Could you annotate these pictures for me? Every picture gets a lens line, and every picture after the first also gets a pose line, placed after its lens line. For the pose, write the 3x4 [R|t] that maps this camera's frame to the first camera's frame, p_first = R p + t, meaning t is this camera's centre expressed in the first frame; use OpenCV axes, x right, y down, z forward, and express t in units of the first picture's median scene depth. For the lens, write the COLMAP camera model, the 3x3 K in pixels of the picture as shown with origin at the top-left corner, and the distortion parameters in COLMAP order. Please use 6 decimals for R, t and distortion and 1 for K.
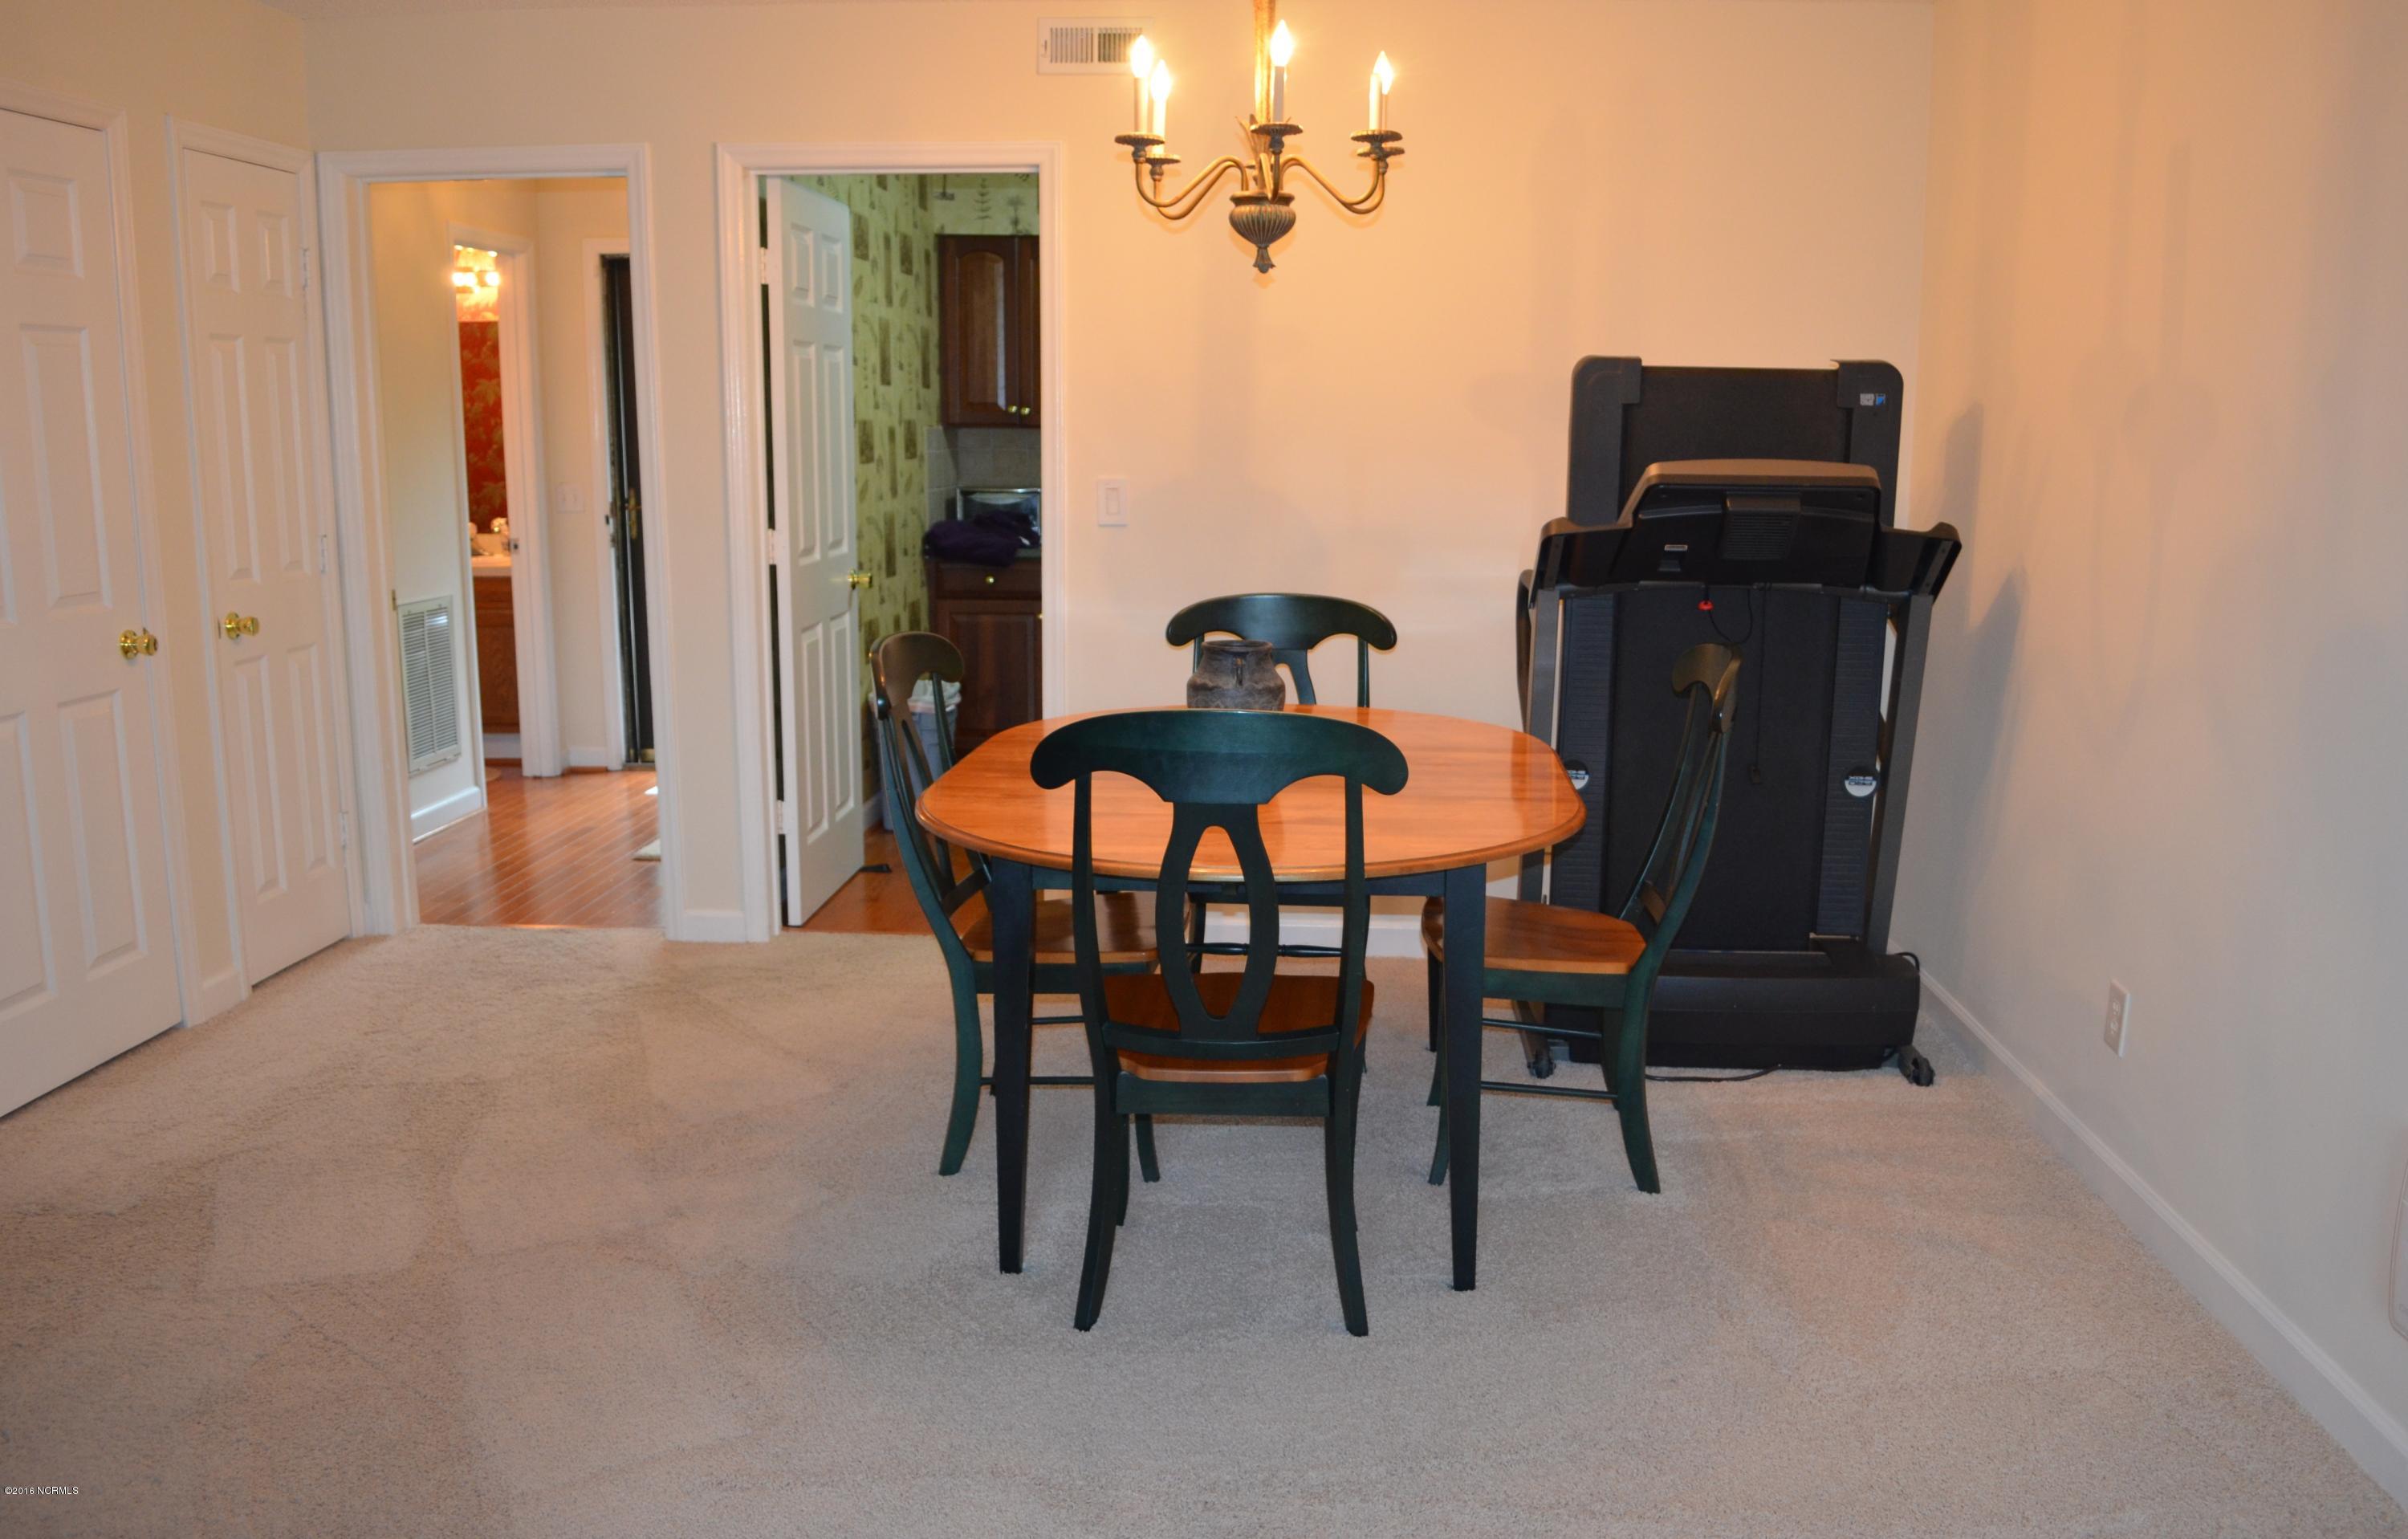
lens RADIAL K [[1928.0, 0, 1212.9], [0, 1928.0, 767.2], [0, 0, 1]] dist [-0.078036, 0.012923]
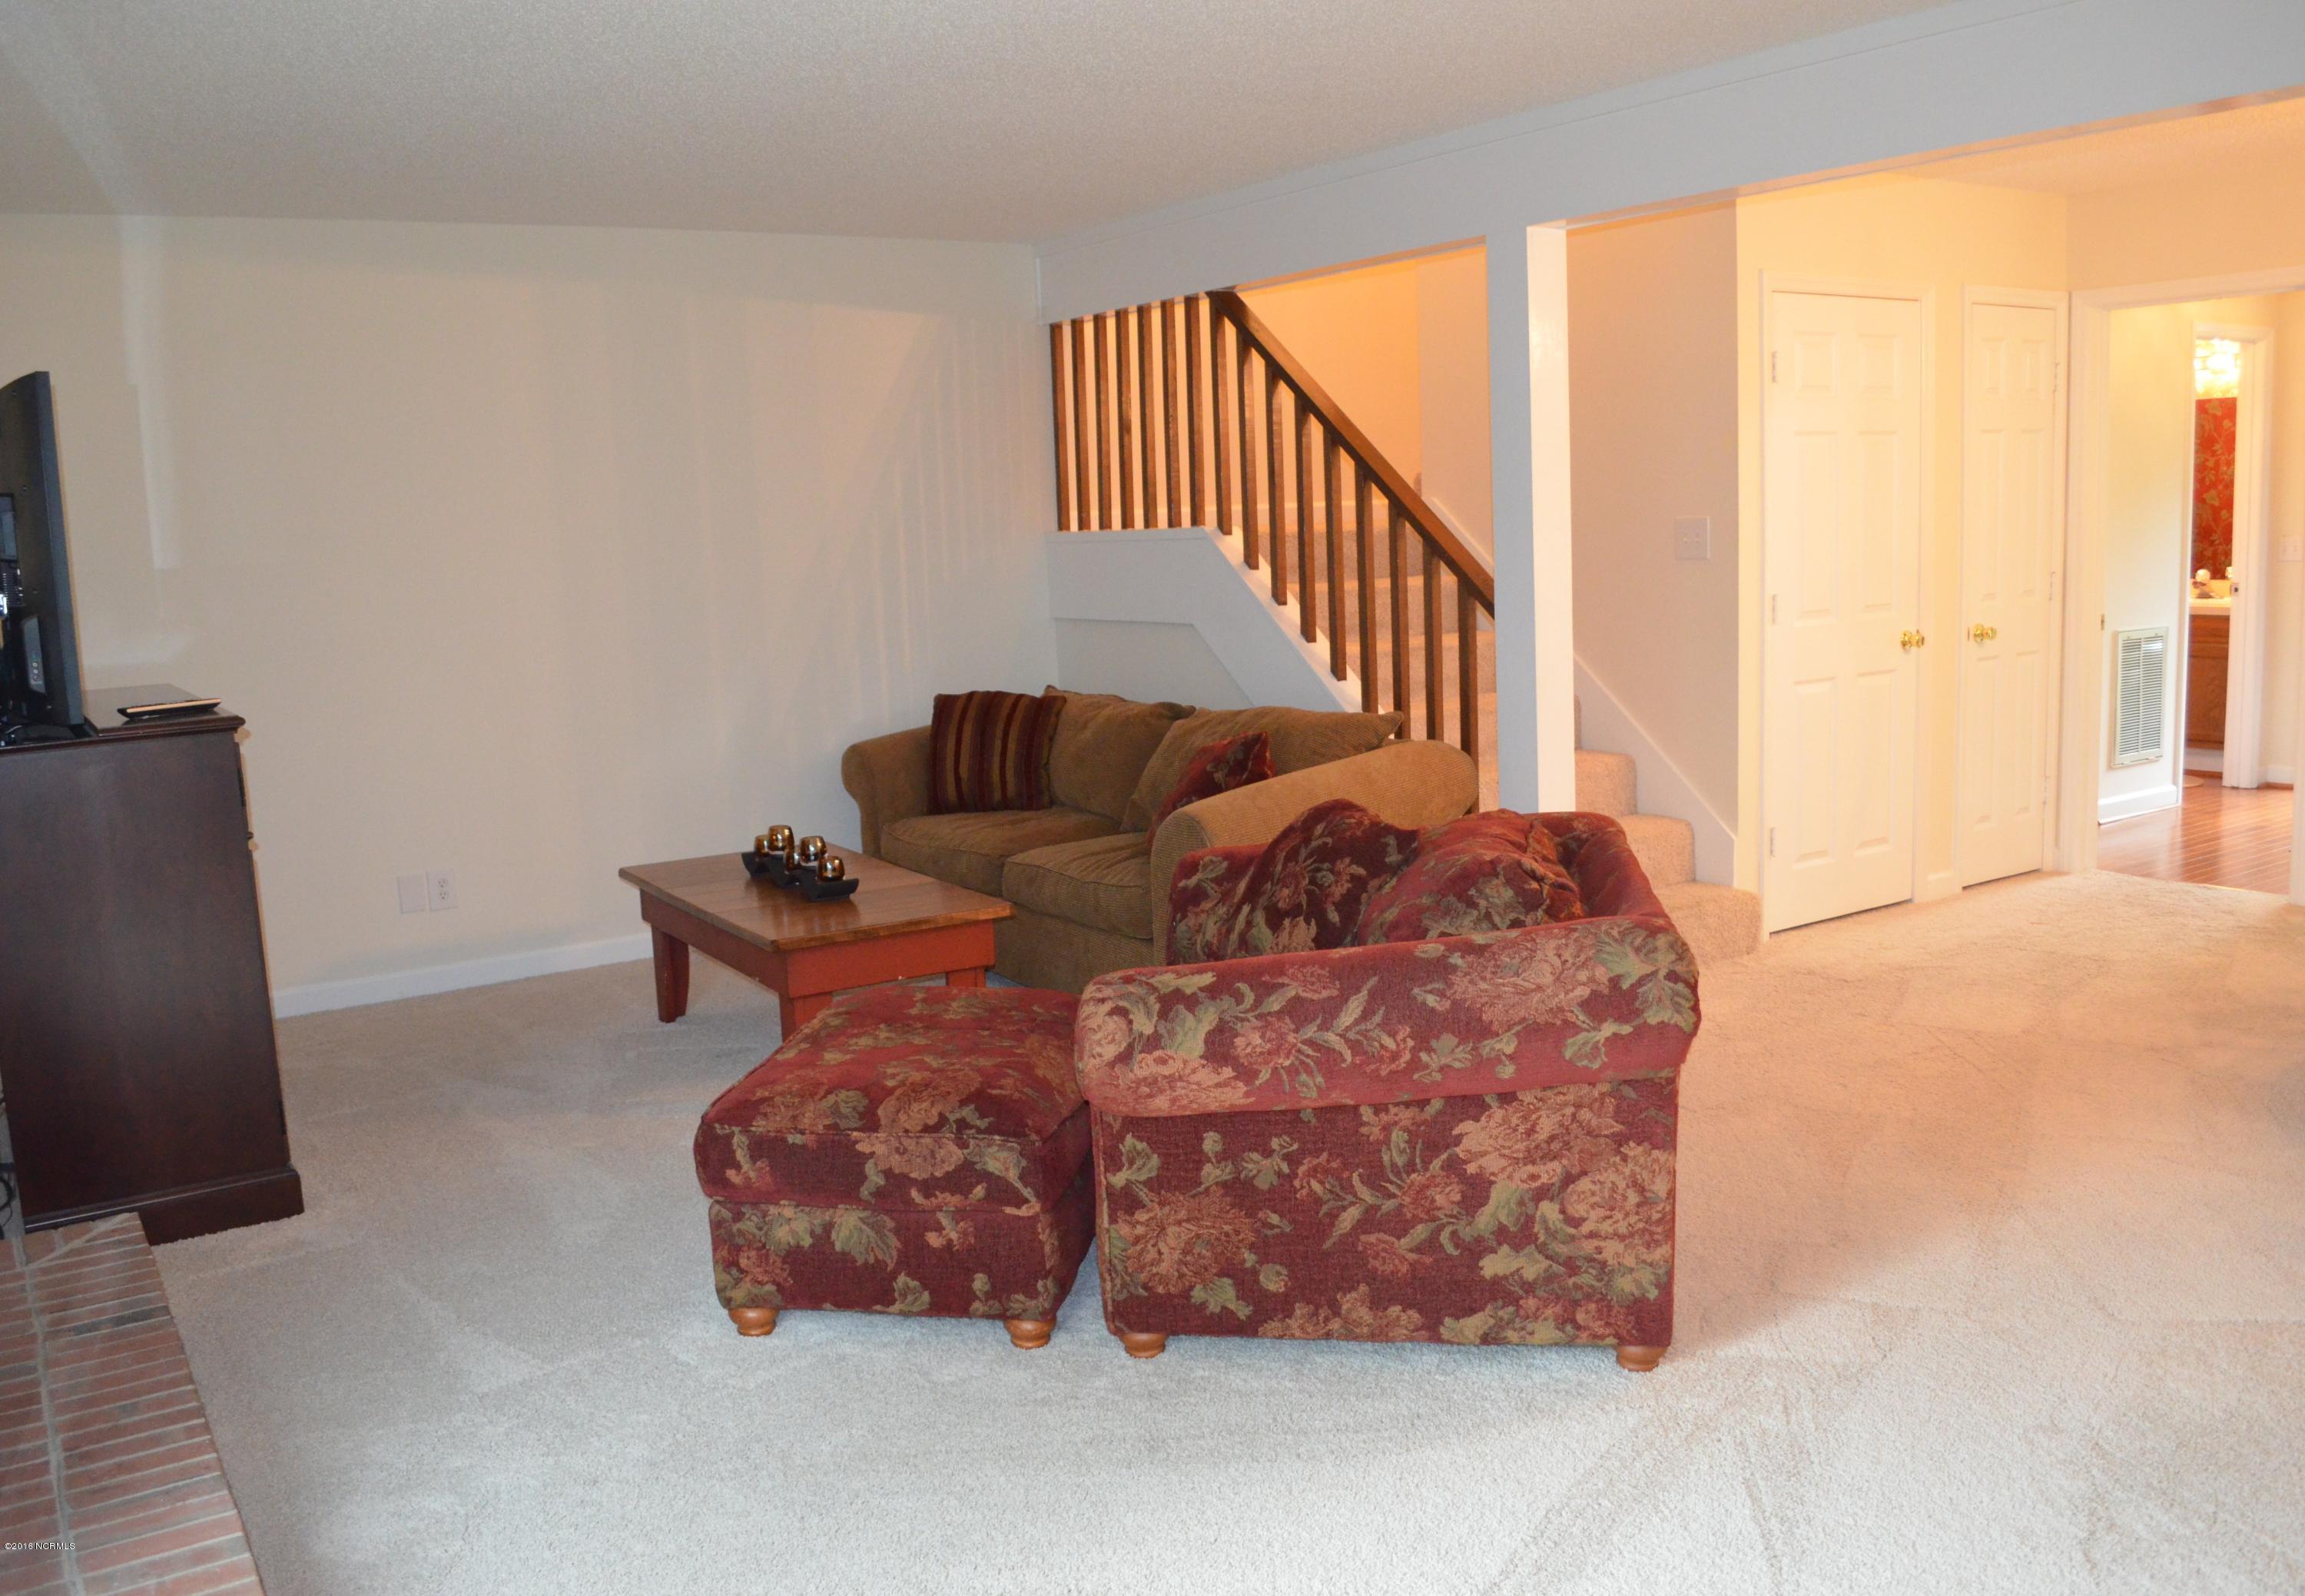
lens RADIAL K [[1863.3, 0, 1156.8], [0, 1863.3, 789.4], [0, 0, 1]] dist [-0.071991, 0.004321]
pose [[0.600838, 0.093815, -0.793847, 0.210387], [-0.104522, 0.993784, 0.038334, 0.051756], [0.792508, 0.059942, 0.606908, -0.313428]]
